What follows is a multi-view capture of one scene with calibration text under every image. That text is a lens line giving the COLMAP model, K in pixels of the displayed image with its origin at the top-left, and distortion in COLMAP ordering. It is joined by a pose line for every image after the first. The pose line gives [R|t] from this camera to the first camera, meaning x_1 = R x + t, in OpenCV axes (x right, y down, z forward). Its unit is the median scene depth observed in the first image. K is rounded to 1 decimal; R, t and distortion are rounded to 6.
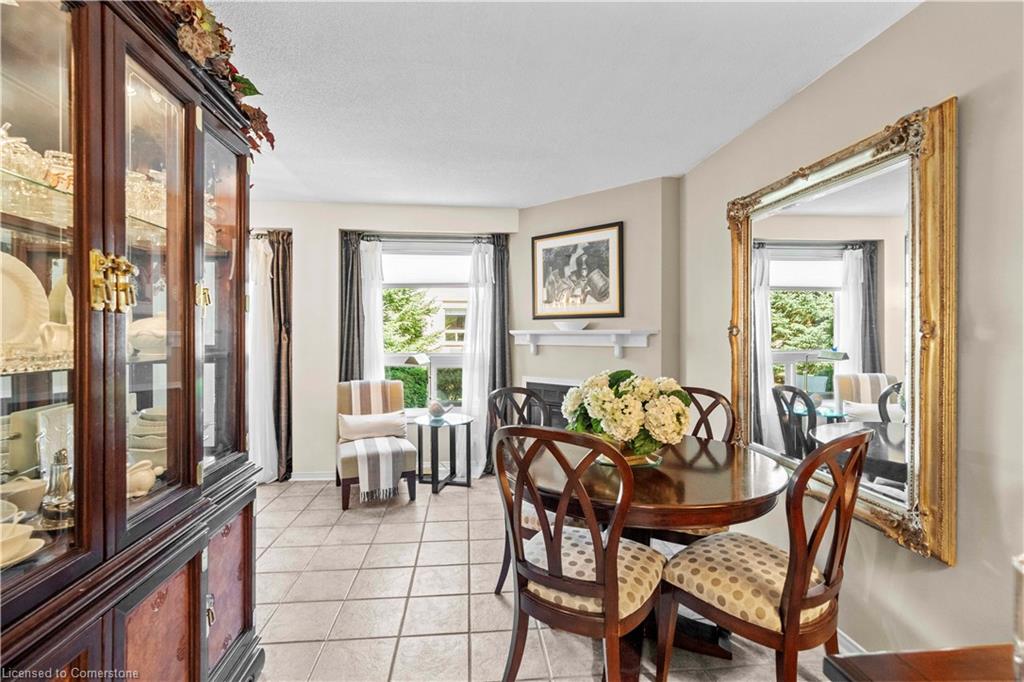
lens RADIAL K [[466.8, 0, 511.2], [0, 466.8, 335.7], [0, 0, 1]] dist [-0.002120, 0.000756]
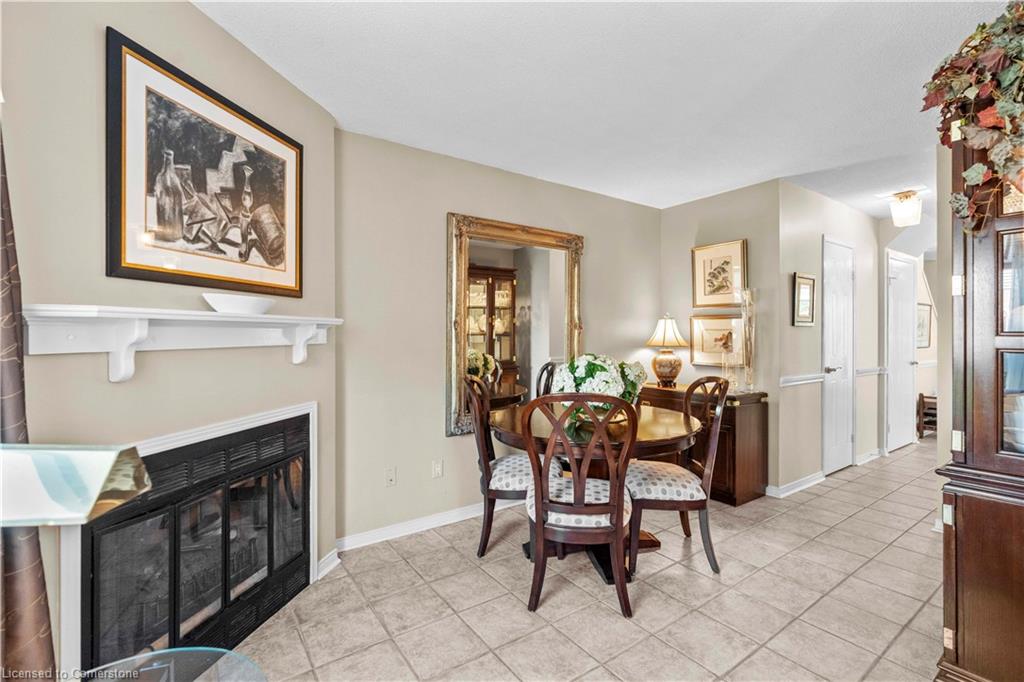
lens RADIAL K [[466.8, 0, 514.4], [0, 466.8, 334.8], [0, 0, 1]] dist [-0.002120, 0.000756]
pose [[-0.502373, -0.000724, 0.864651, -0.418458], [0.006706, 0.999966, 0.004734, 0.008311], [-0.864625, 0.008177, -0.502351, 0.996870]]
